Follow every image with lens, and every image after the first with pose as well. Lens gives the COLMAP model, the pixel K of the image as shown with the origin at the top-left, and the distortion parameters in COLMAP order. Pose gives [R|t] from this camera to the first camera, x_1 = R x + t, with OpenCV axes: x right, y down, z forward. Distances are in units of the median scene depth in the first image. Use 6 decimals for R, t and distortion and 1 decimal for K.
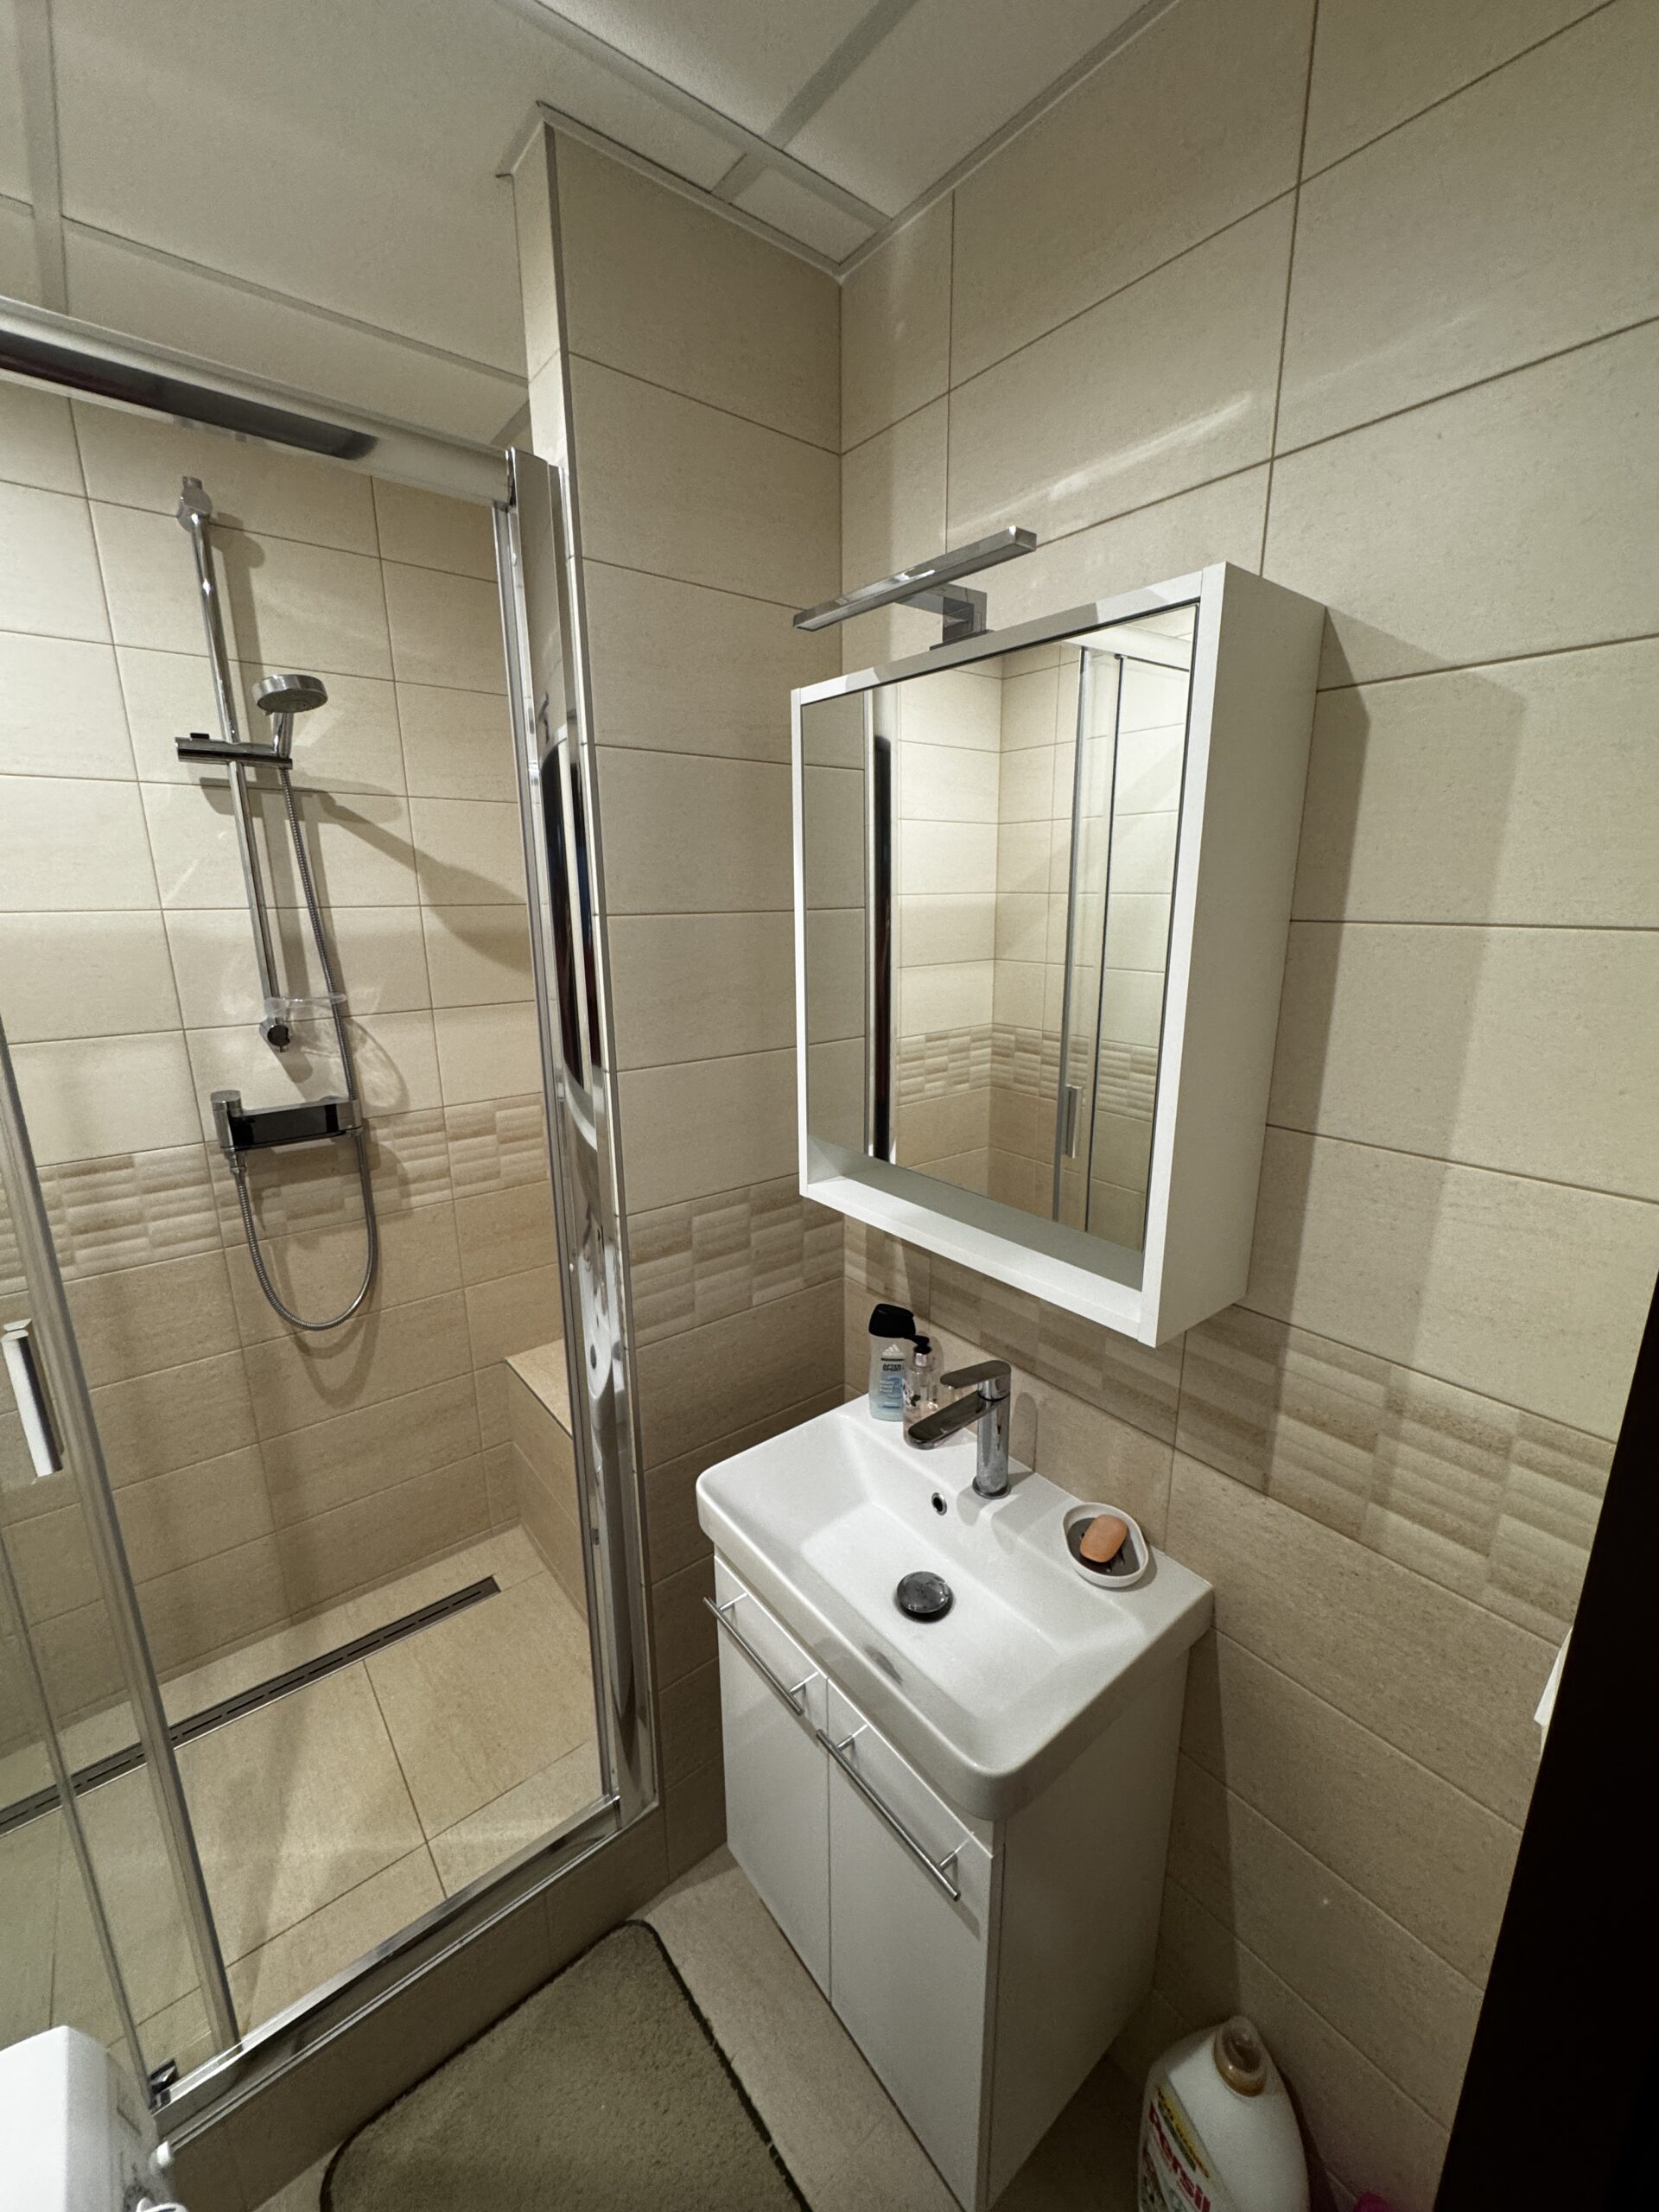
lens RADIAL K [[880.9, 0, 834.9], [0, 880.9, 1106.3], [0, 0, 1]] dist [-0.001618, 0.000125]
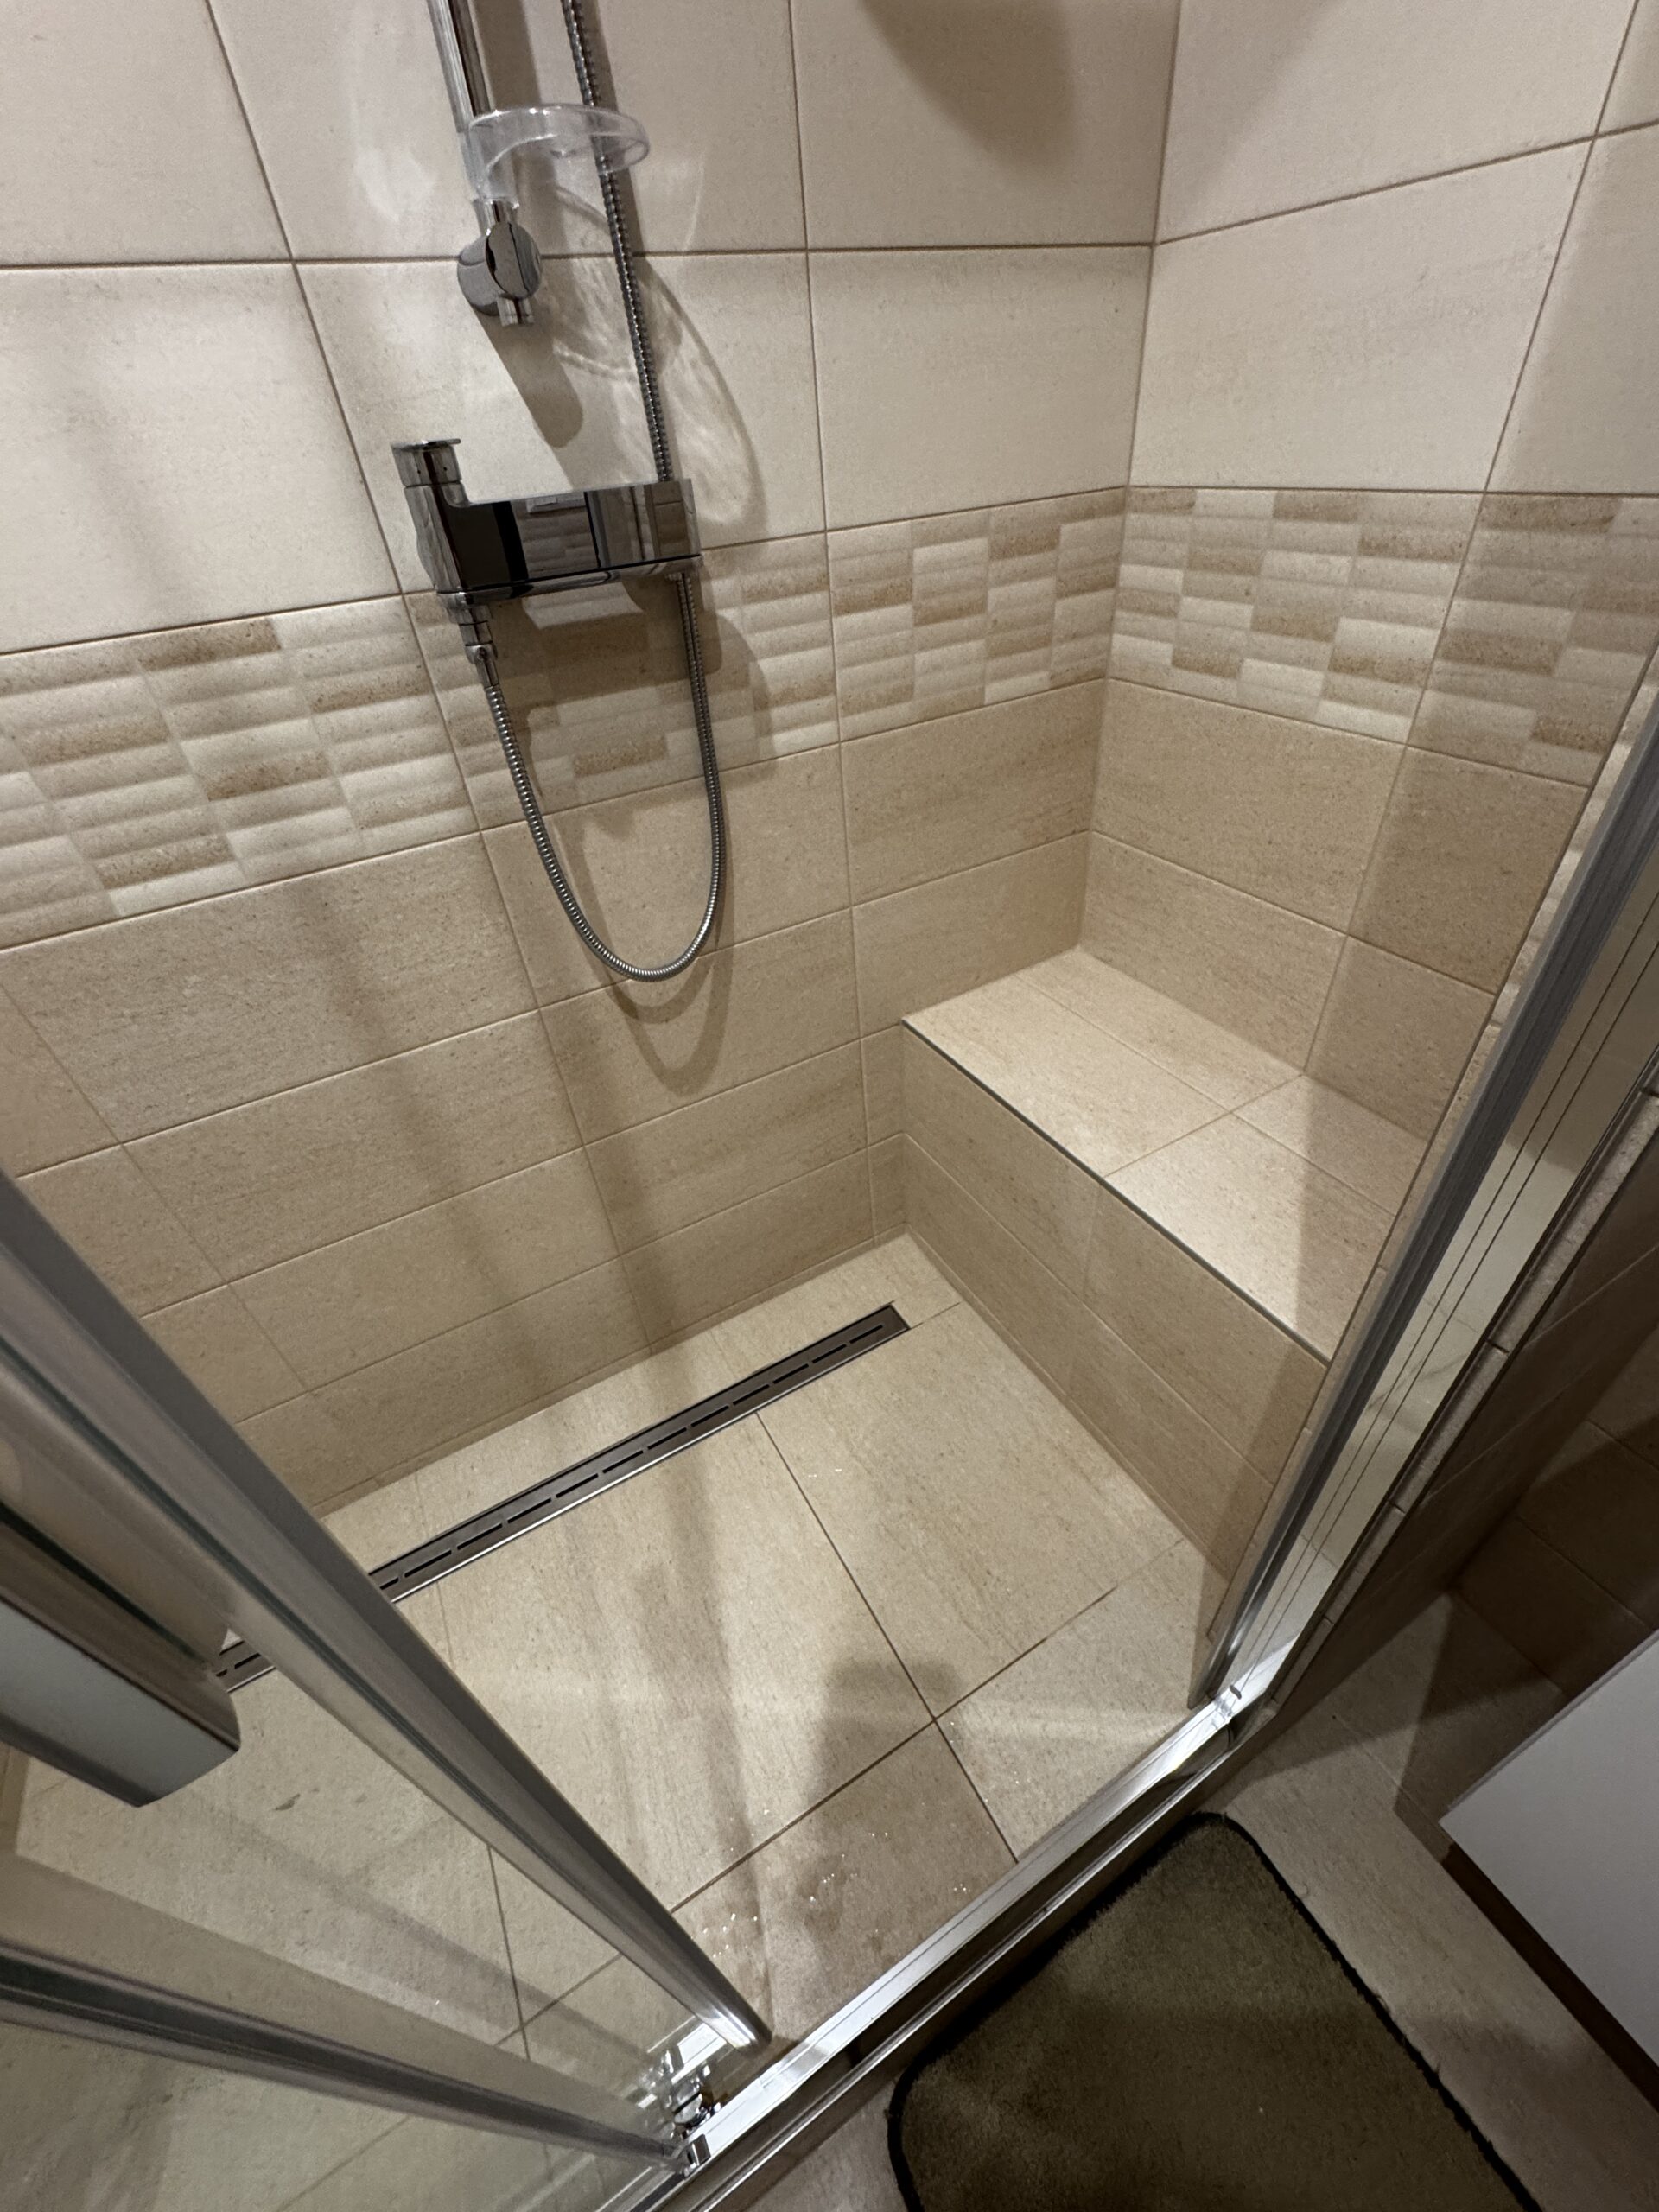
lens RADIAL K [[880.9, 0, 834.9], [0, 880.9, 1106.3], [0, 0, 1]] dist [-0.001618, 0.000125]
pose [[0.984544, 0.045328, -0.169170, -0.395561], [0.029198, 0.909928, 0.413738, 0.101333], [0.172686, -0.412282, 0.894540, 0.505275]]
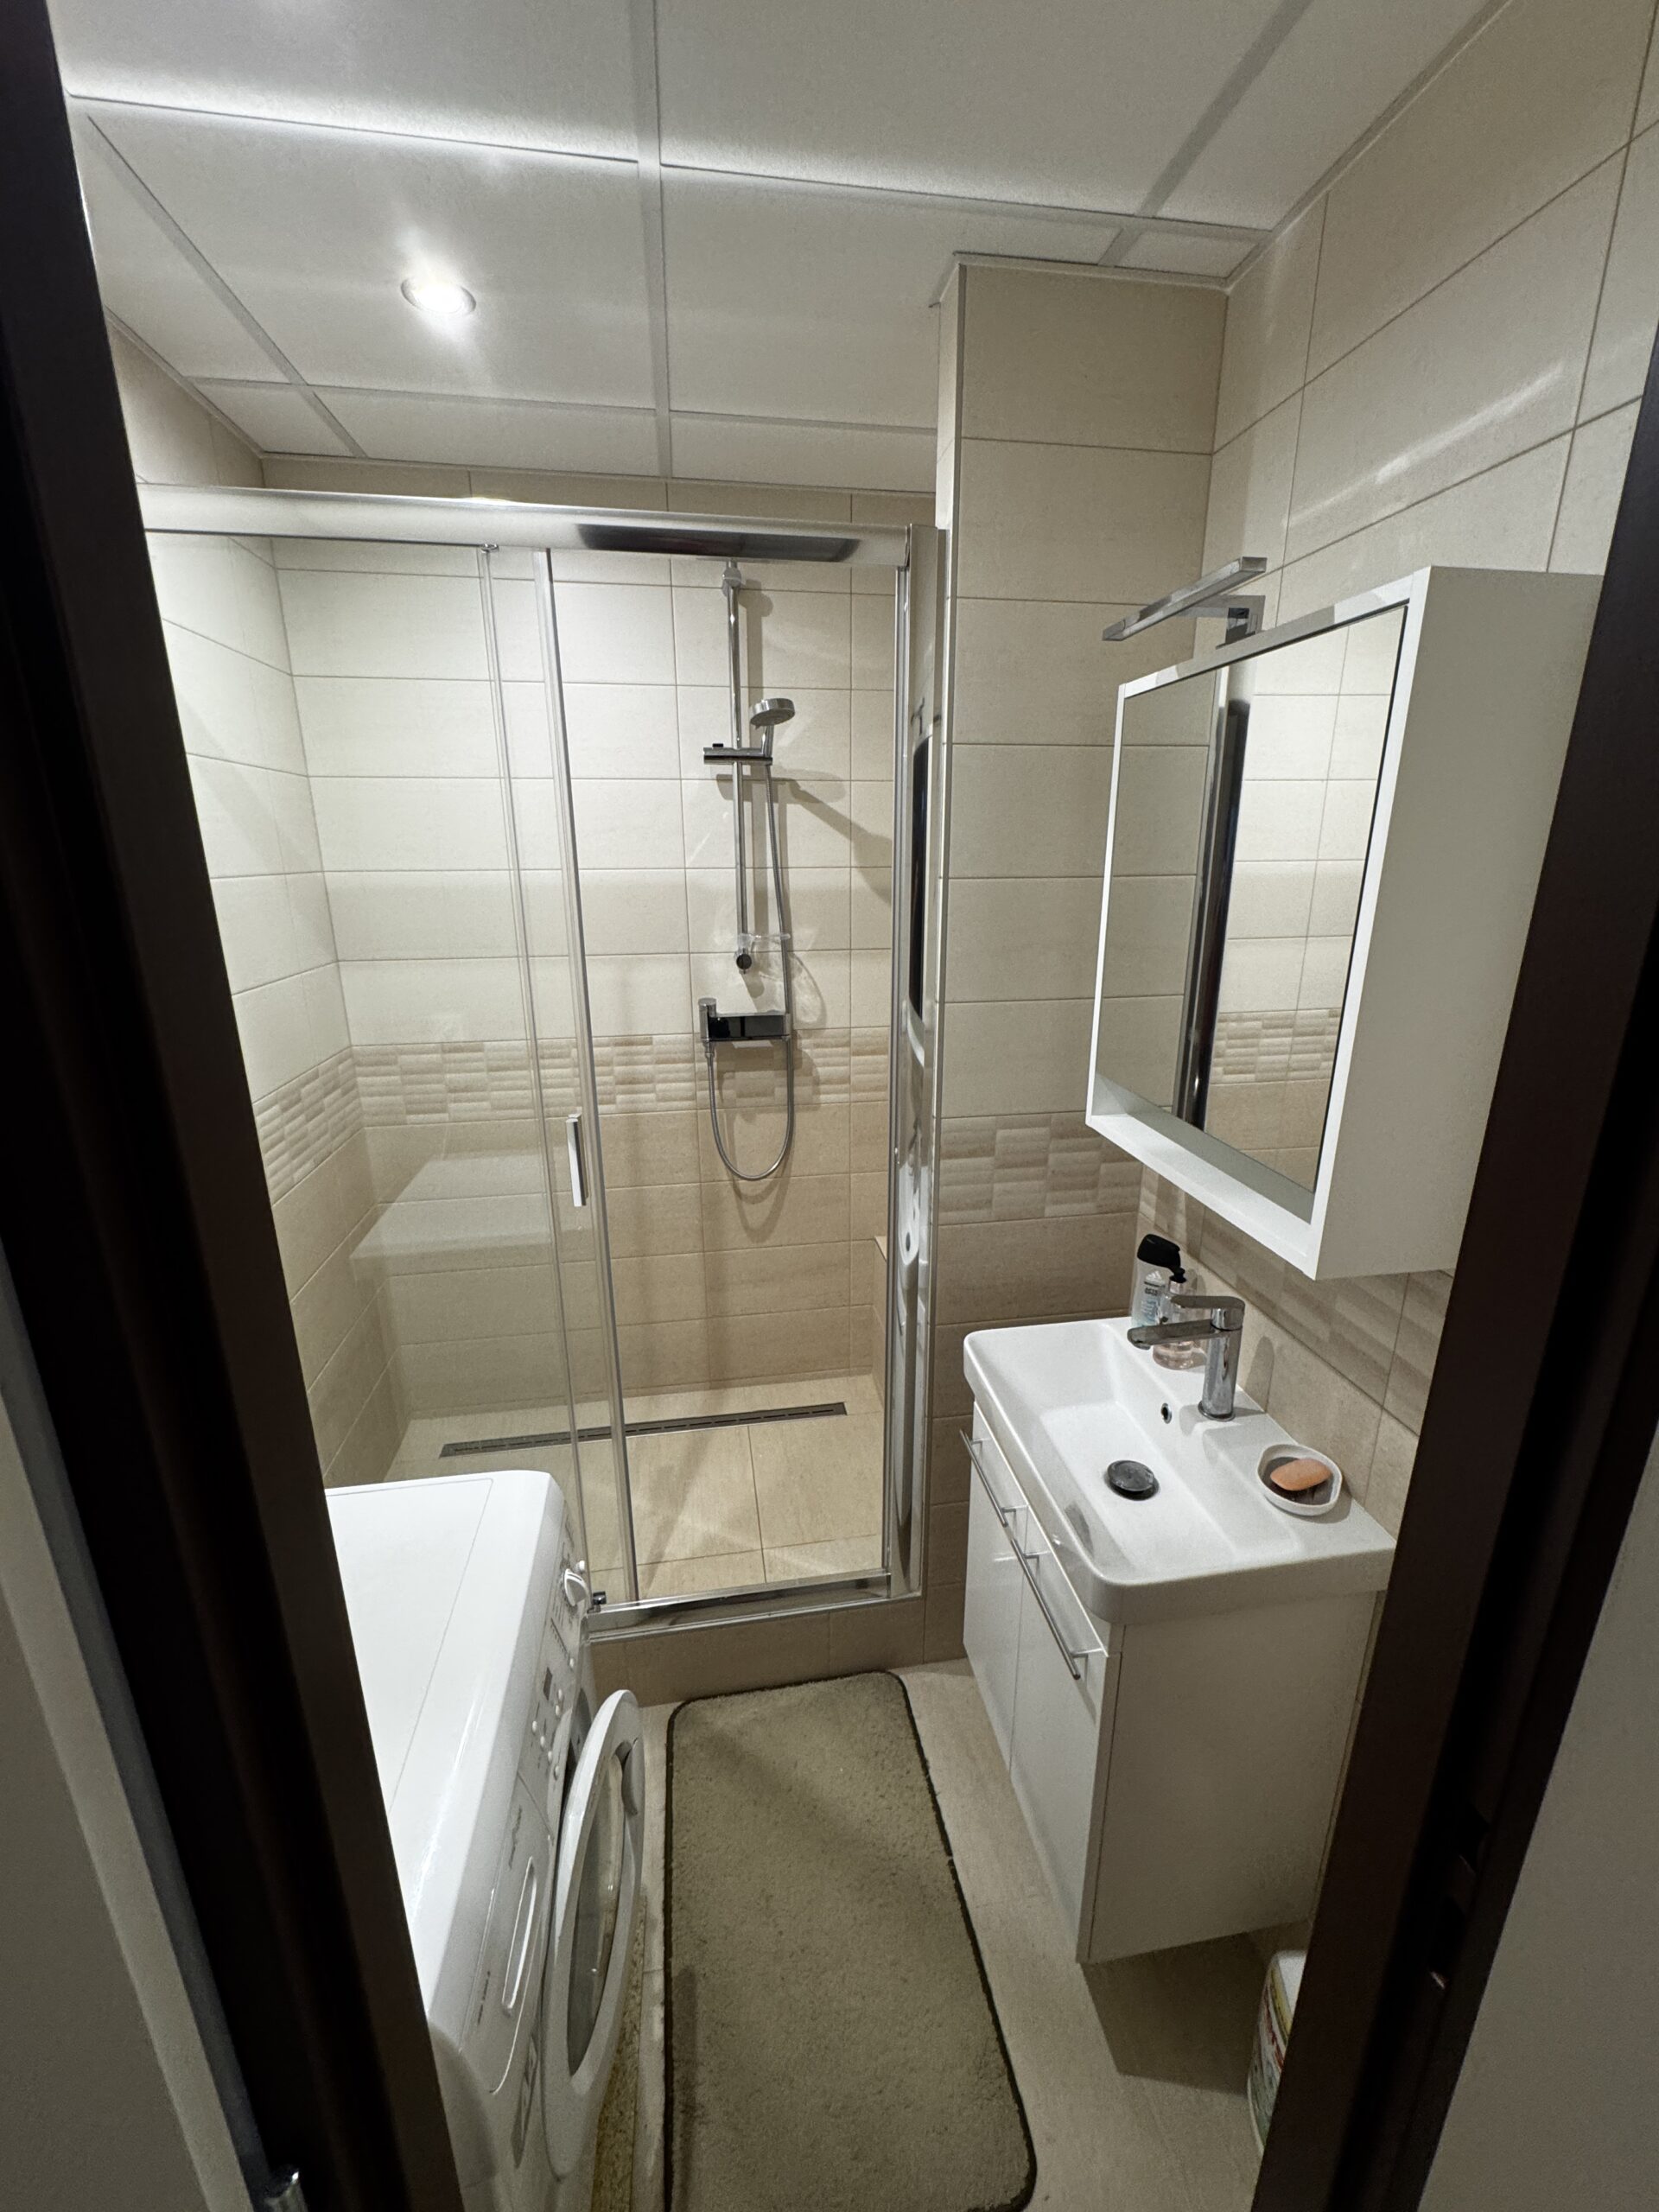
lens RADIAL K [[880.9, 0, 834.9], [0, 880.9, 1106.3], [0, 0, 1]] dist [-0.001618, 0.000125]
pose [[0.868396, 0.139996, -0.475698, 0.176860], [-0.119115, 0.990123, 0.073942, 0.024674], [0.481351, -0.007548, 0.876495, -0.140008]]
